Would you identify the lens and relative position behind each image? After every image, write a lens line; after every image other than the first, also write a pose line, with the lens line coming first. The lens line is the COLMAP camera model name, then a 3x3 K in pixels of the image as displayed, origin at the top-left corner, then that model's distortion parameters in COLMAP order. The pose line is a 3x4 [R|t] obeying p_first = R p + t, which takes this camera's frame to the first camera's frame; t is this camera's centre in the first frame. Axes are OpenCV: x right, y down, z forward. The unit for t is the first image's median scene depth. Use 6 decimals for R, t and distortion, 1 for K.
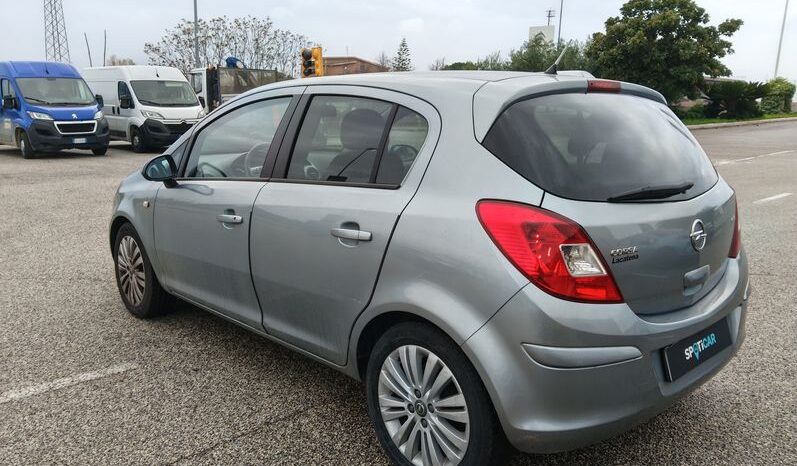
lens RADIAL K [[649.4, 0, 396.4], [0, 649.4, 233.3], [0, 0, 1]] dist [0.073581, -0.165703]
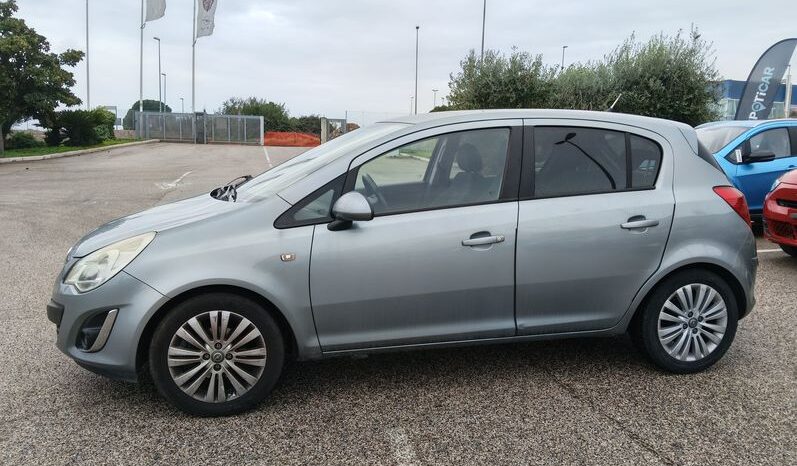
lens RADIAL K [[649.4, 0, 400.8], [0, 649.4, 233.0], [0, 0, 1]] dist [0.073581, -0.165703]
pose [[0.495871, -0.134416, 0.857930, -1.355710], [0.169626, 0.983910, 0.056113, -0.129333], [-0.851668, 0.117702, 0.510693, 0.625295]]
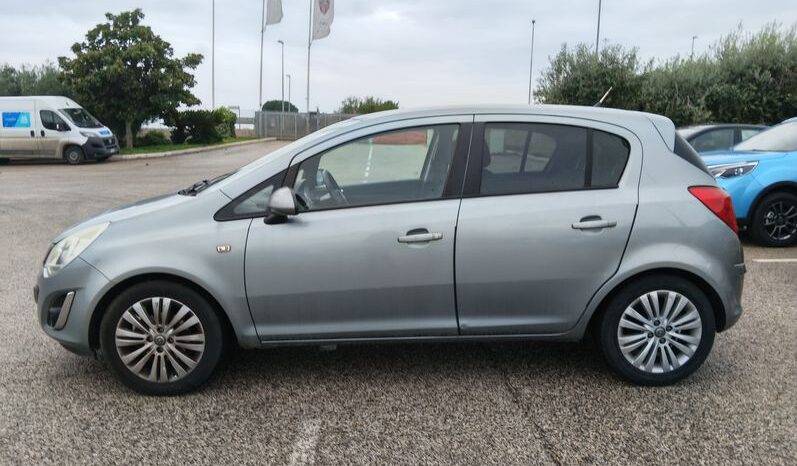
lens RADIAL K [[649.4, 0, 399.3], [0, 649.4, 229.9], [0, 0, 1]] dist [0.073581, -0.165703]
pose [[0.647983, -0.120499, 0.752063, -1.177016], [0.154437, 0.987682, 0.025187, -0.074239], [-0.745834, 0.099826, 0.658610, 0.357717]]
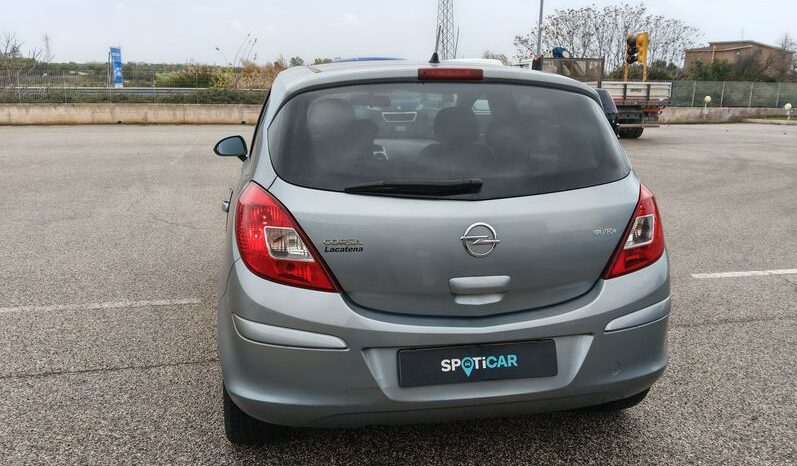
lens RADIAL K [[649.4, 0, 397.9], [0, 649.4, 231.8], [0, 0, 1]] dist [0.073581, -0.165703]
pose [[0.848832, 0.109492, -0.517200, 0.690269], [-0.102989, 0.993822, 0.041369, -0.027822], [0.518534, 0.018151, 0.854864, 0.145212]]
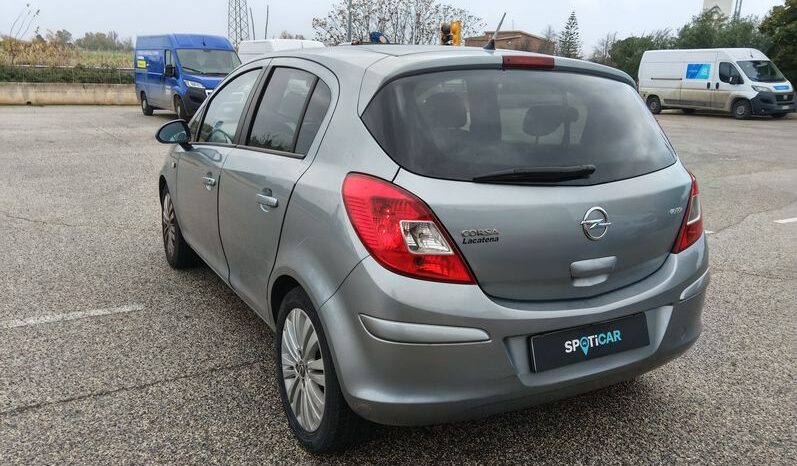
lens RADIAL K [[649.4, 0, 397.3], [0, 649.4, 230.4], [0, 0, 1]] dist [0.073581, -0.165703]
pose [[0.969689, 0.074015, -0.232865, 0.337722], [-0.066537, 0.996989, 0.039817, -0.004685], [0.235111, -0.023116, 0.971694, 0.018314]]
